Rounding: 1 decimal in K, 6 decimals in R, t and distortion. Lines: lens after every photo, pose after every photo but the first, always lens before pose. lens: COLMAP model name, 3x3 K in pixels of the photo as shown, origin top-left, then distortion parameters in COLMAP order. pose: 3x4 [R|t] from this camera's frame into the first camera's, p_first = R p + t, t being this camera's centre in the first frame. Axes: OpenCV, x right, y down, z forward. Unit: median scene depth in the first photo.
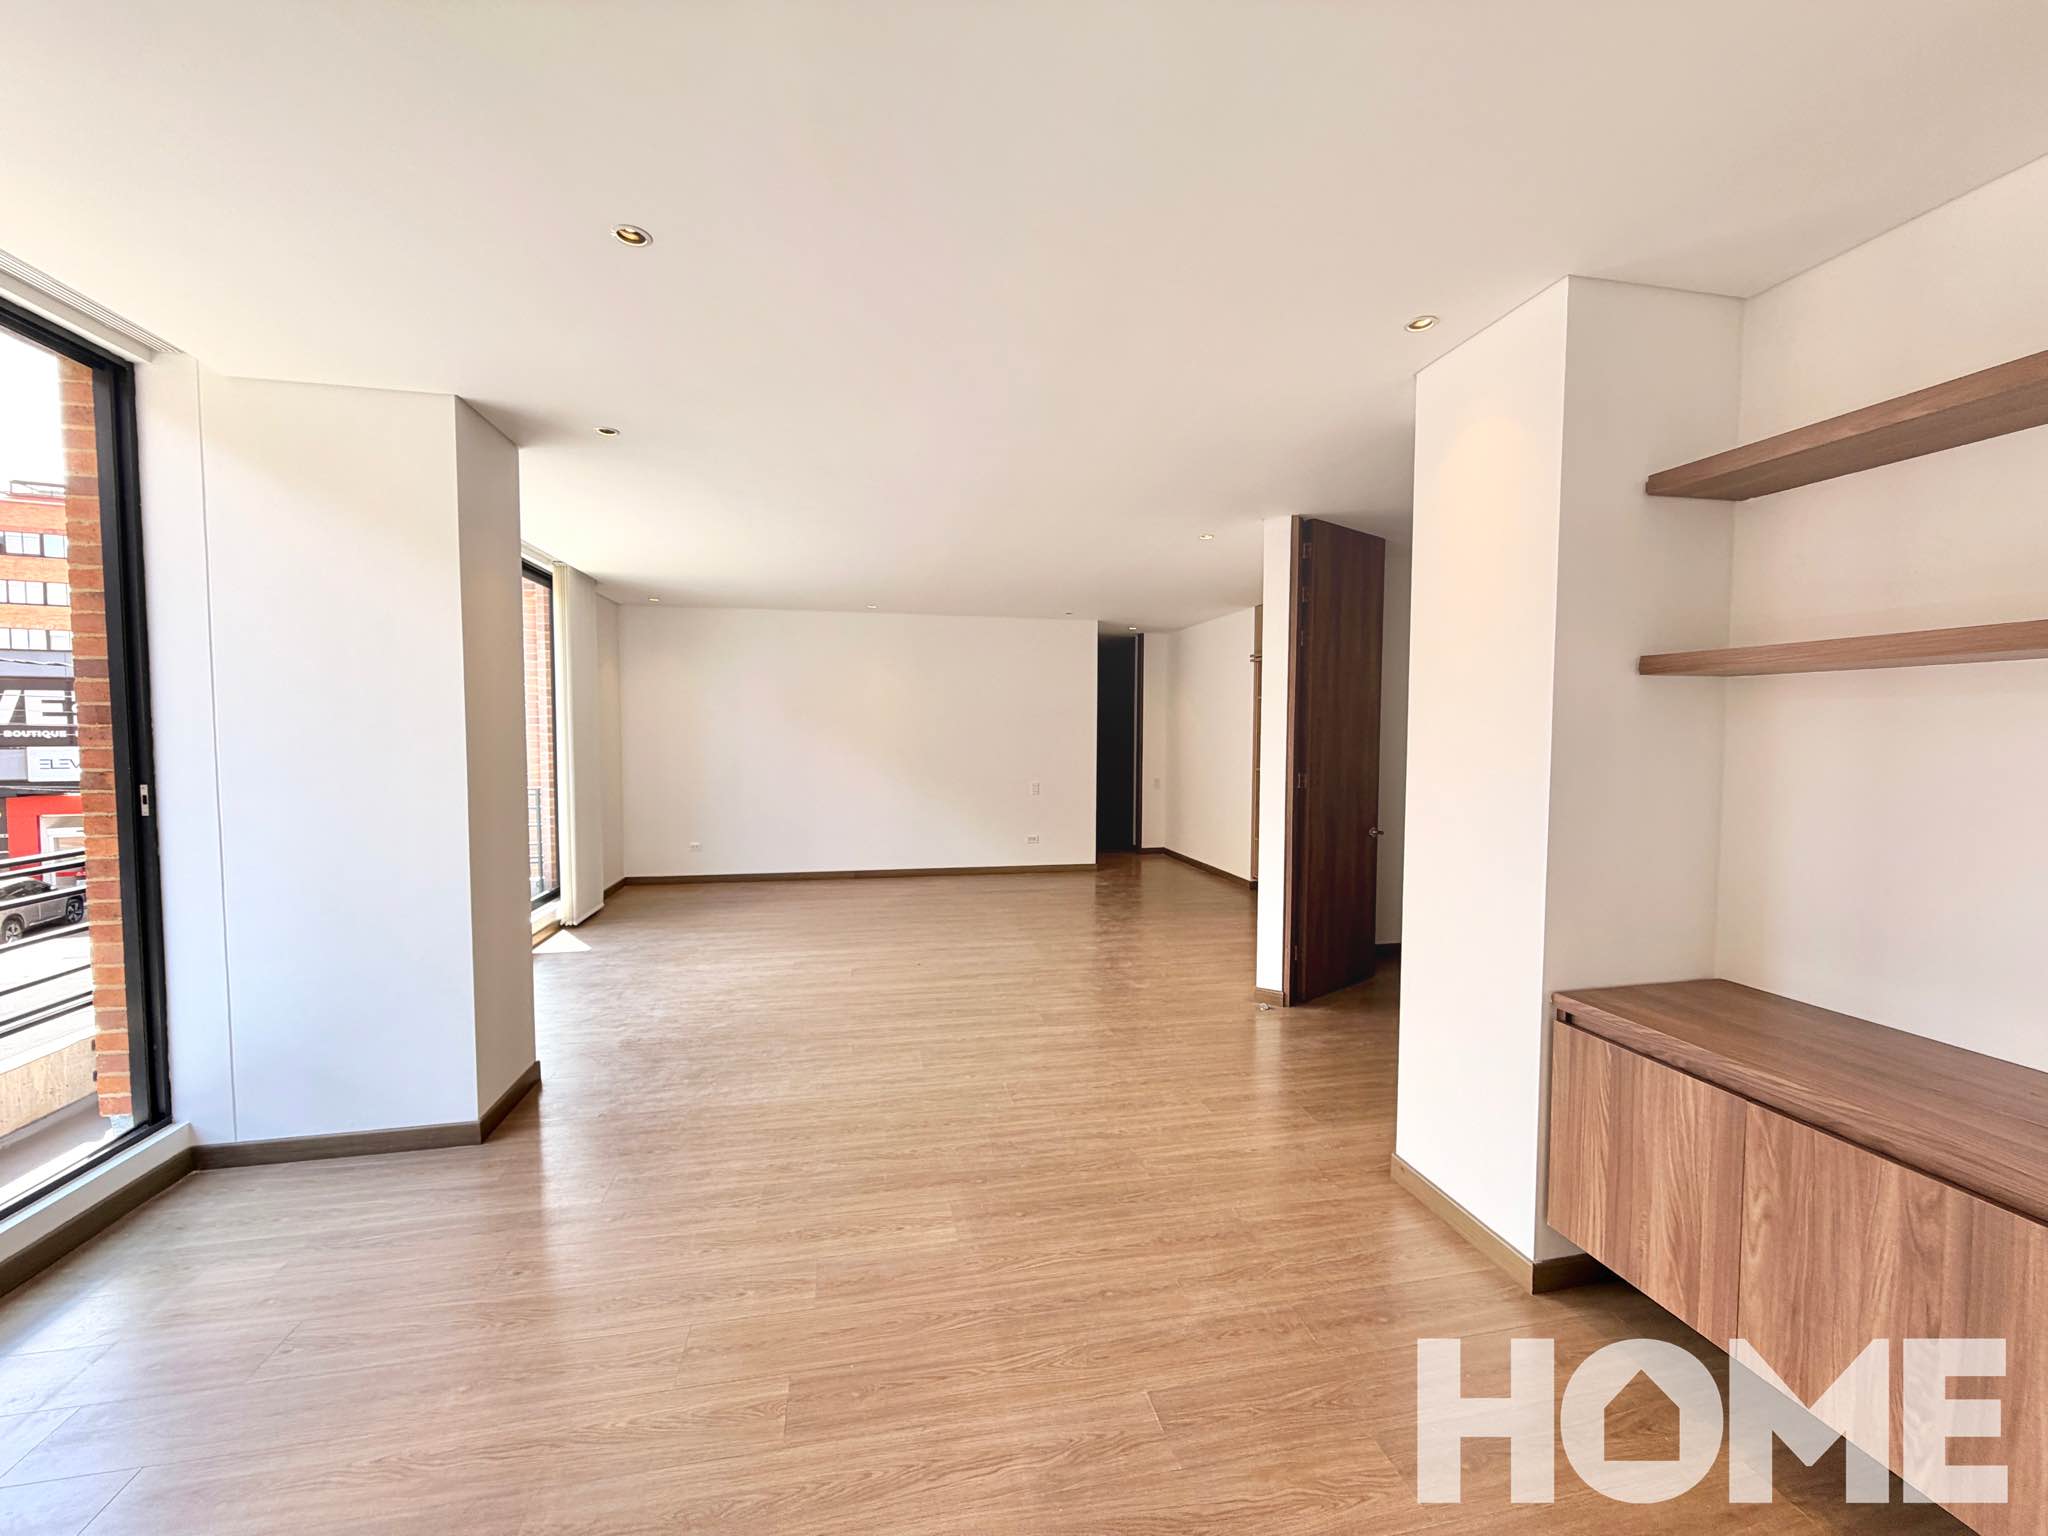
lens RADIAL K [[812.1, 0, 1025.7], [0, 812.1, 770.6], [0, 0, 1]] dist [-0.001627, 0.000022]
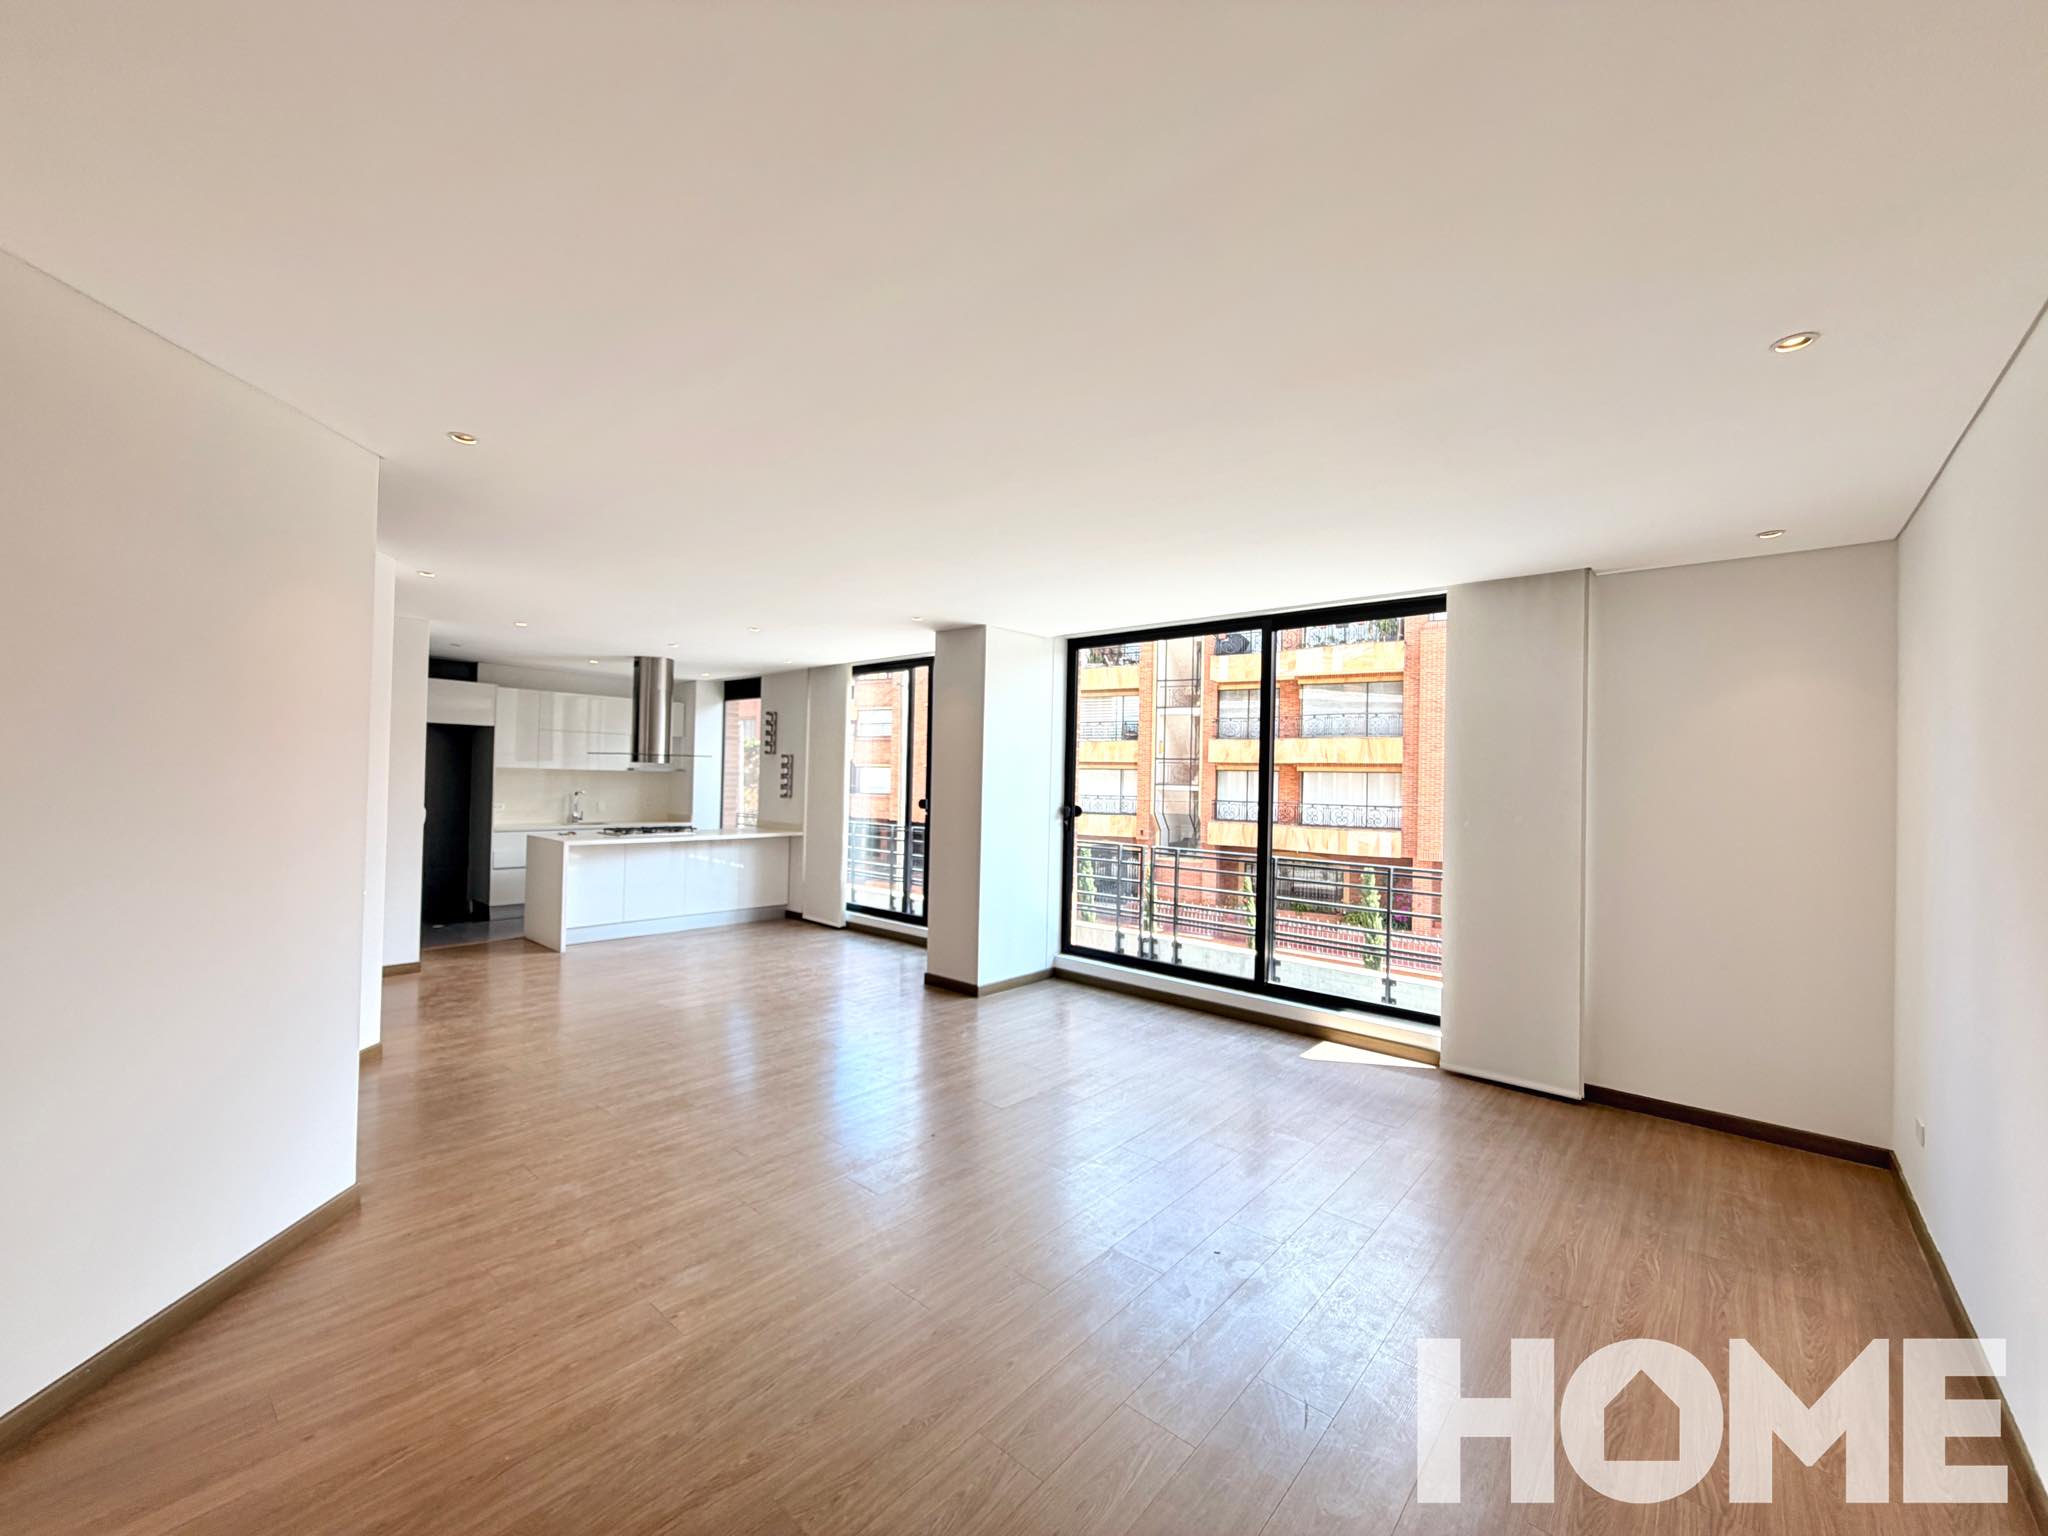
lens RADIAL K [[817.1, 0, 1027.9], [0, 817.1, 762.1], [0, 0, 1]] dist [0.001010, 0.000142]
pose [[-0.787565, -0.034978, -0.615238, 0.404959], [-0.056353, 0.998292, 0.015382, -0.143462], [0.613649, 0.046785, -0.788192, 2.662544]]
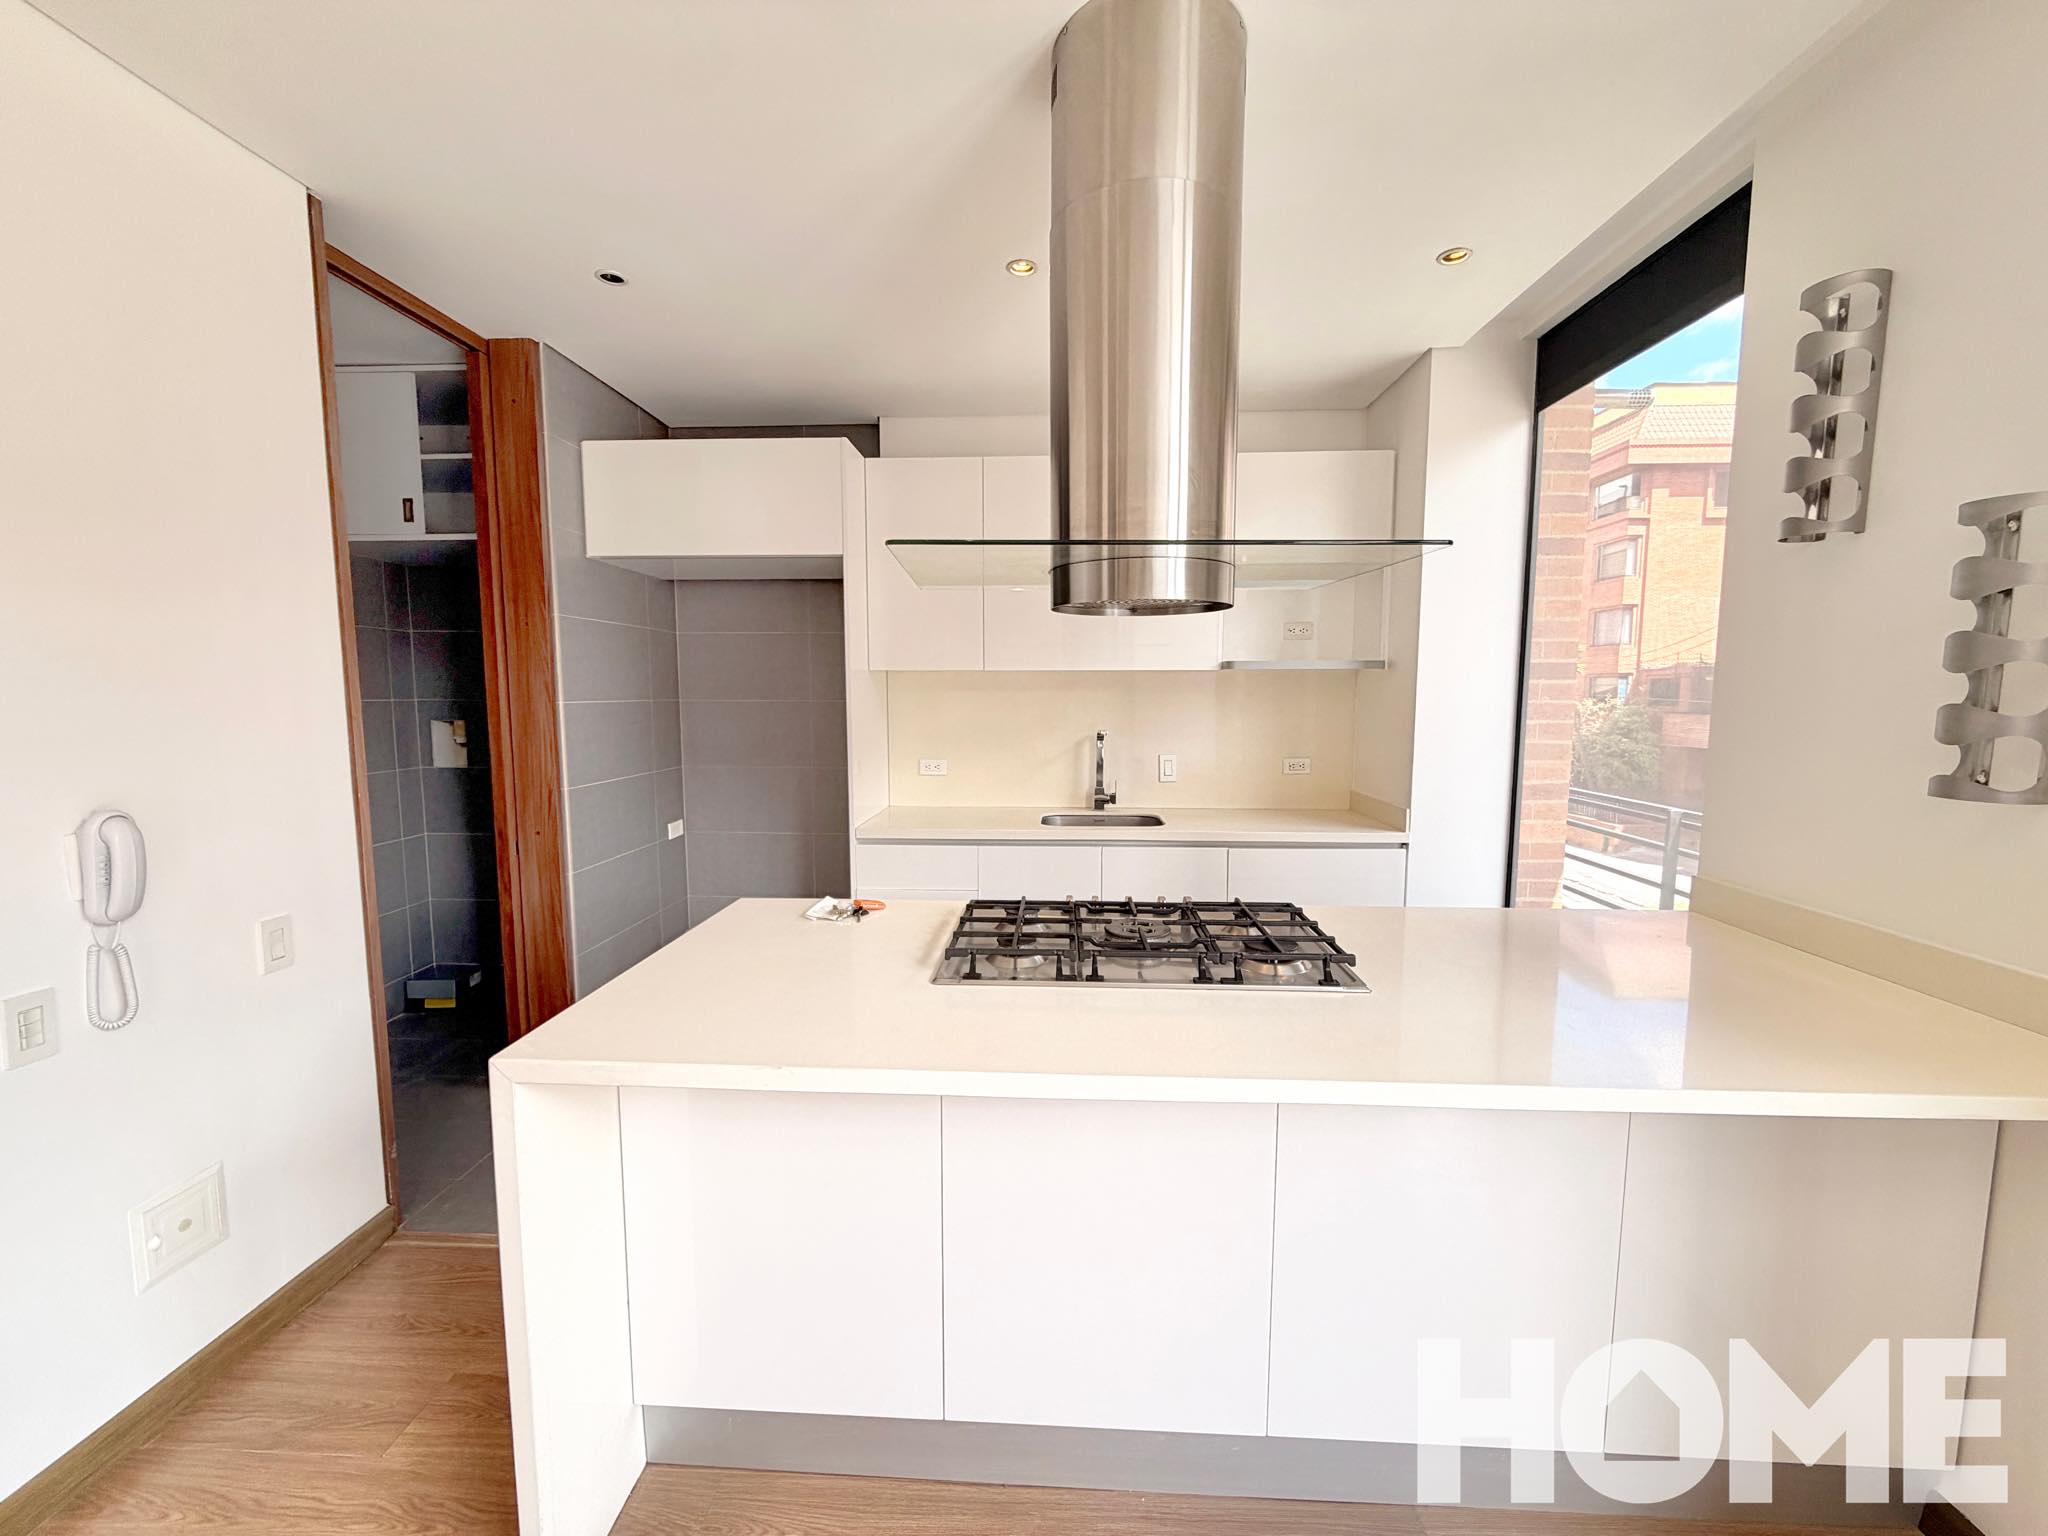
lens RADIAL K [[812.1, 0, 1025.7], [0, 812.1, 770.6], [0, 0, 1]] dist [-0.001627, 0.000022]
pose [[-0.971355, -0.026513, 0.236148, -0.298558], [0.007817, 0.989654, 0.143265, -0.005467], [-0.237503, 0.141007, -0.961098, 0.439998]]
